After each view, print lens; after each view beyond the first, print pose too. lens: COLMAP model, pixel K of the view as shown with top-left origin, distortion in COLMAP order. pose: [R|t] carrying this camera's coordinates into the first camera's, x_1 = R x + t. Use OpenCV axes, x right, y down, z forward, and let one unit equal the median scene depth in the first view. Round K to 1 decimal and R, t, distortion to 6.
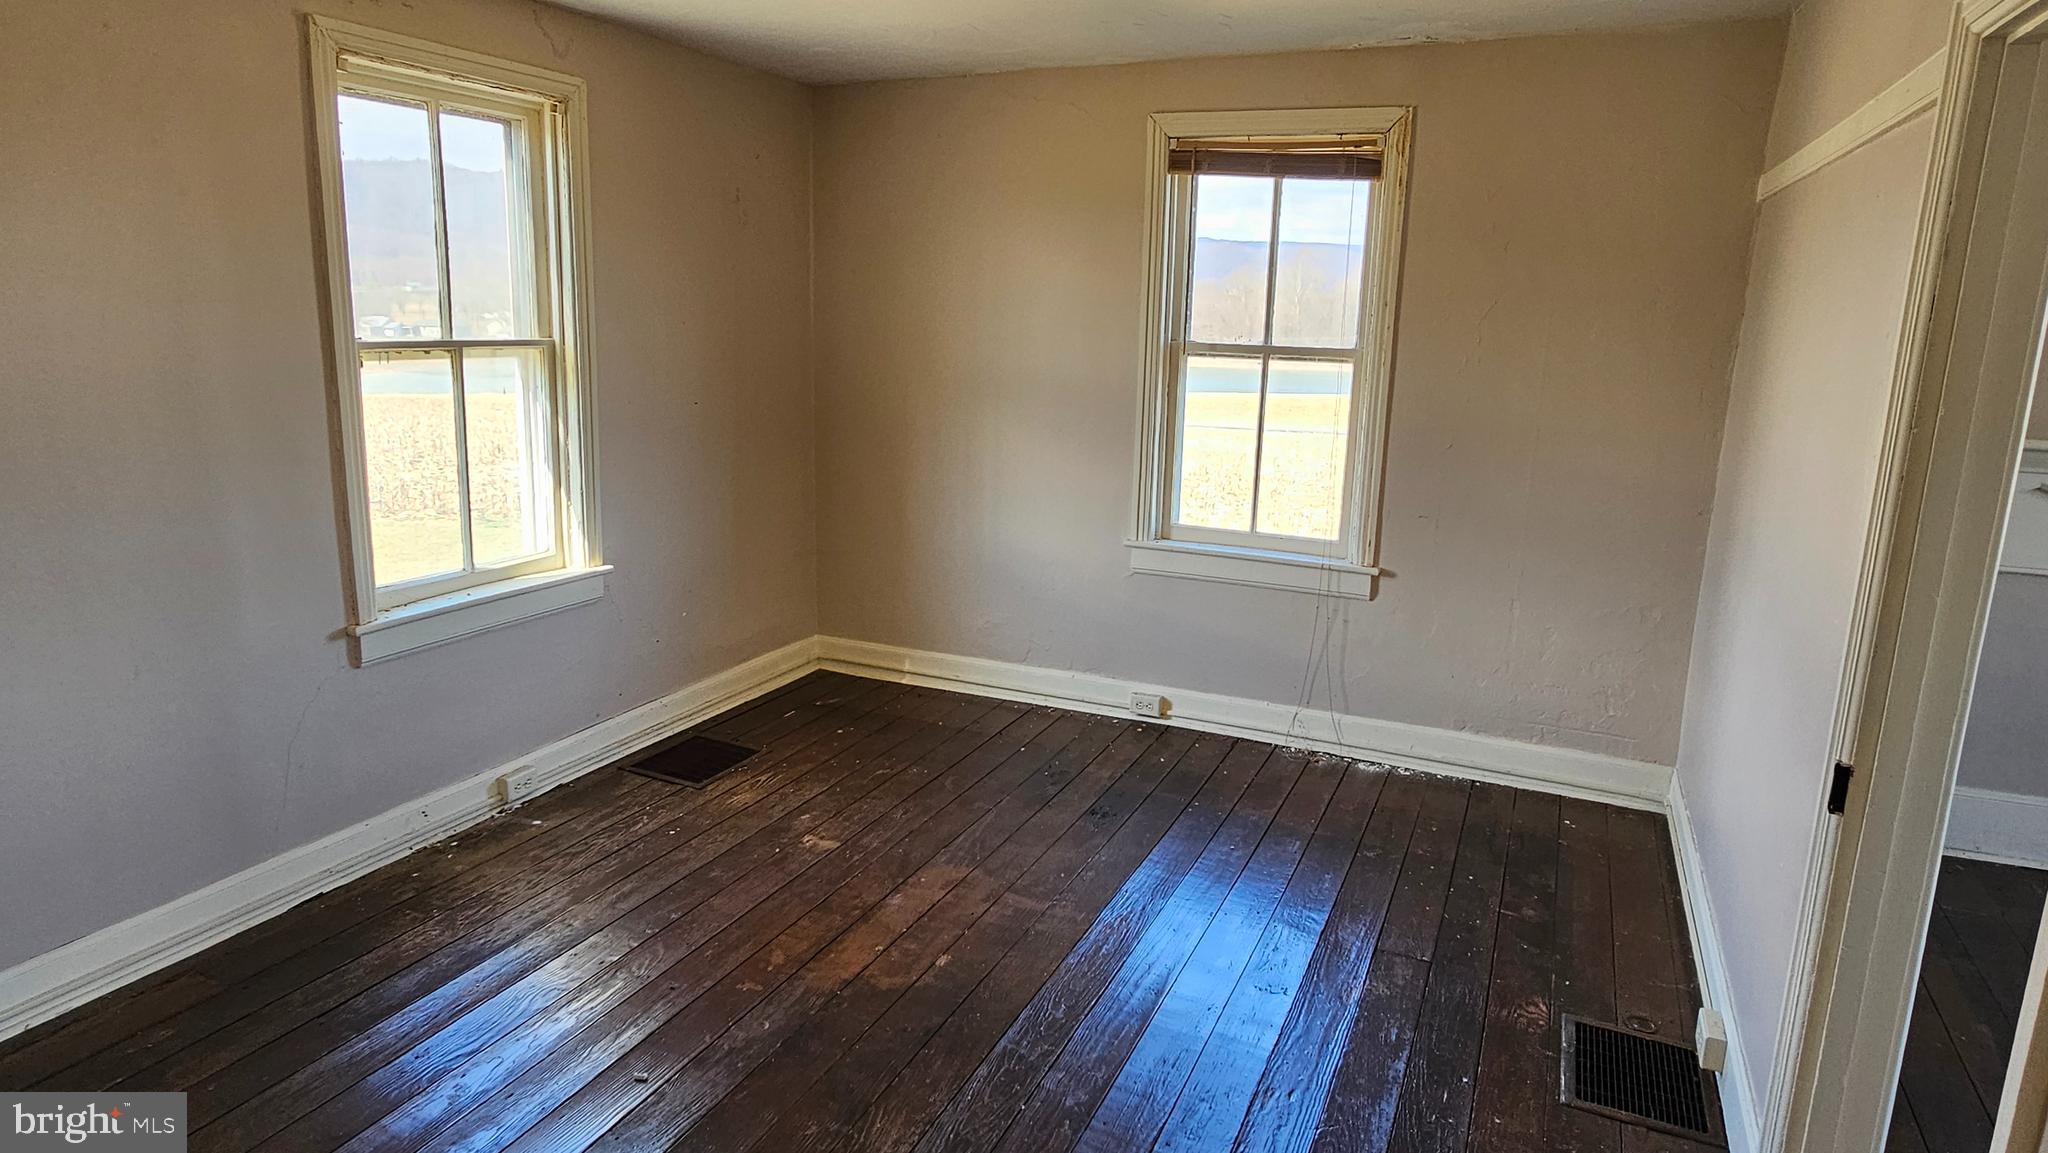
lens RADIAL K [[1215.4, 0, 1024.0], [0, 1215.4, 576.5], [0, 0, 1]] dist [0.000098, -0.000644]
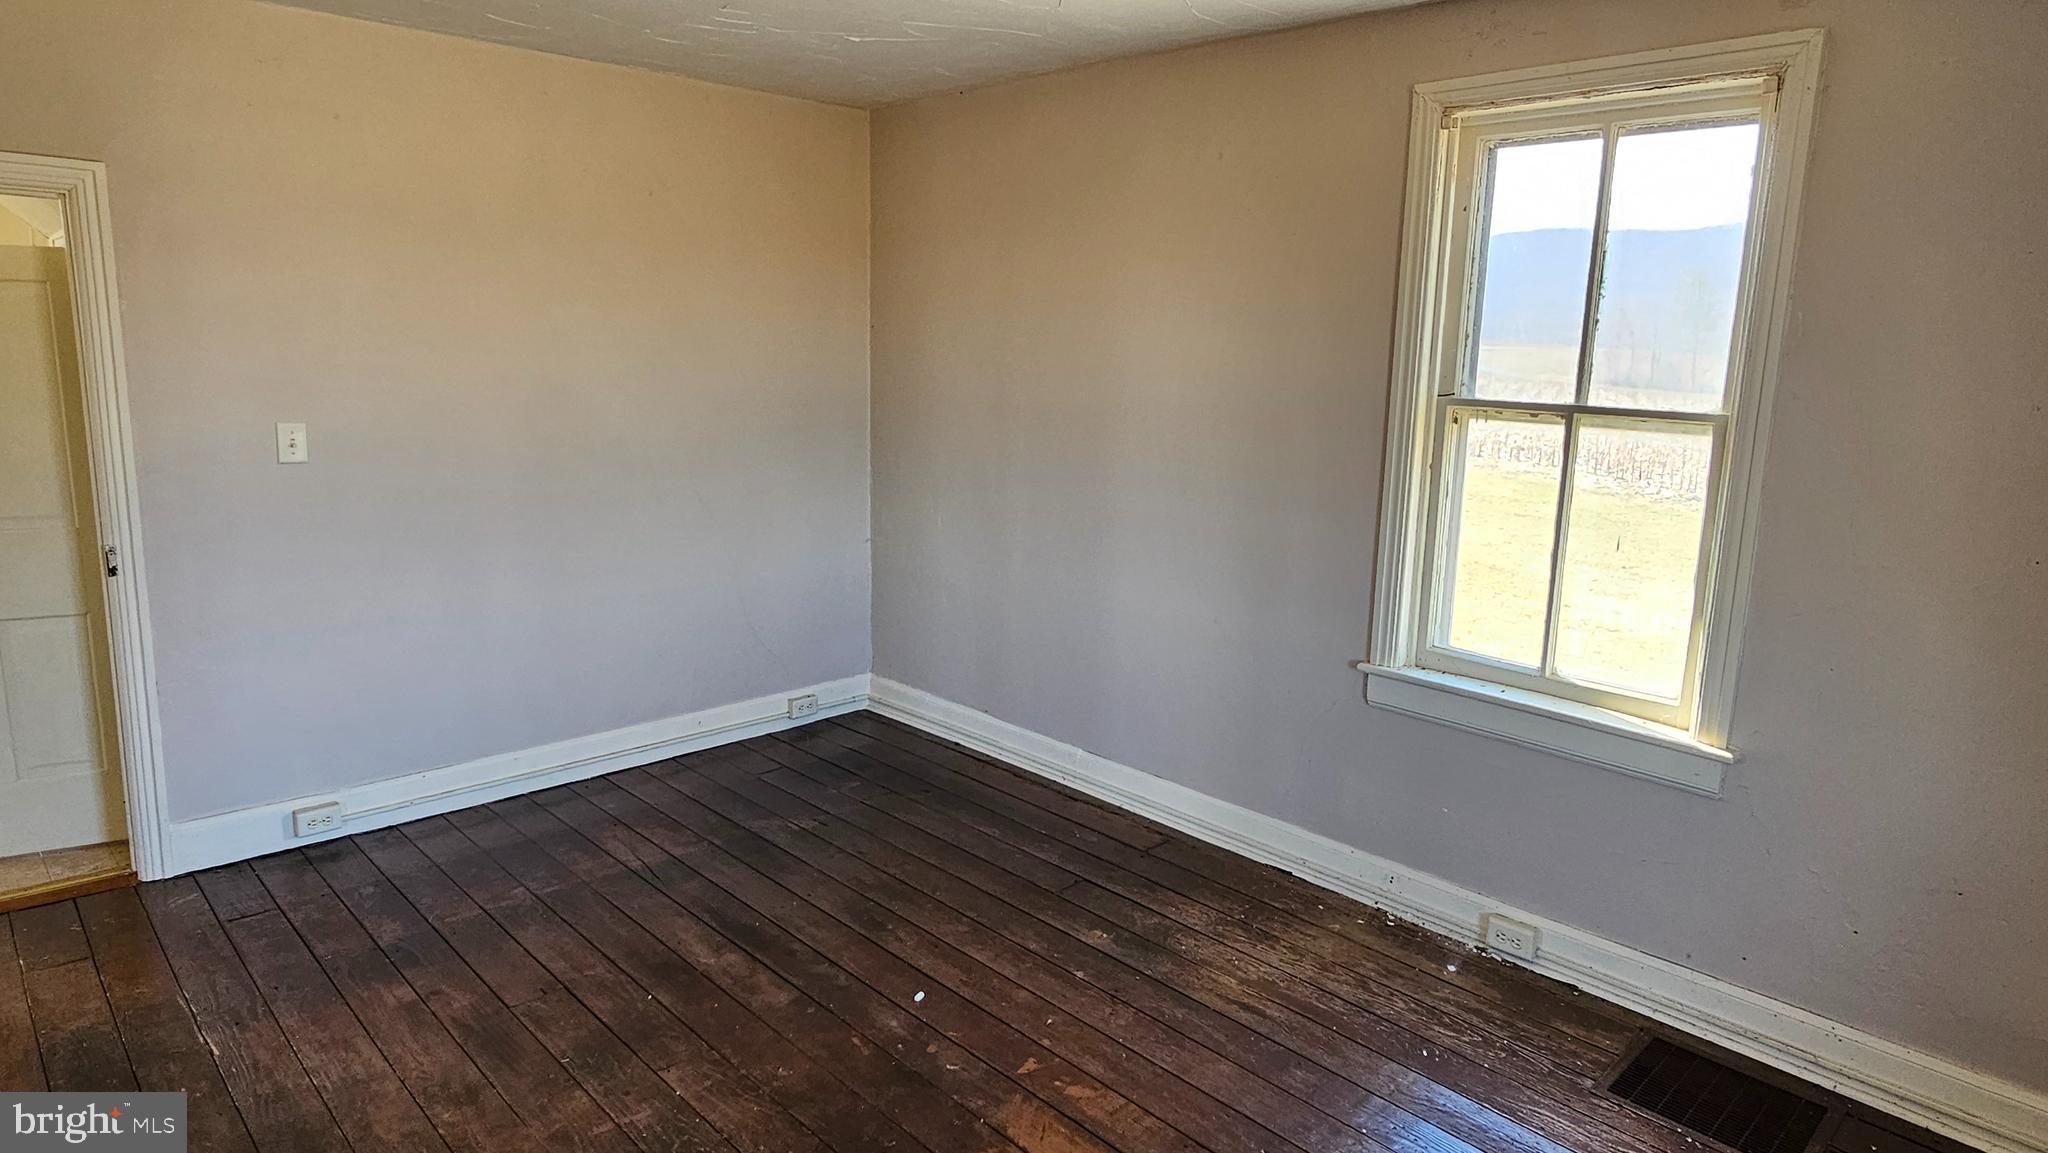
lens RADIAL K [[1215.4, 0, 1024.0], [0, 1215.4, 576.5], [0, 0, 1]] dist [0.000098, -0.000644]
pose [[-0.388631, 0.135254, -0.911412, 0.472334], [-0.240760, 0.939895, 0.242142, -0.196452], [0.889382, 0.313535, -0.332708, 0.986977]]
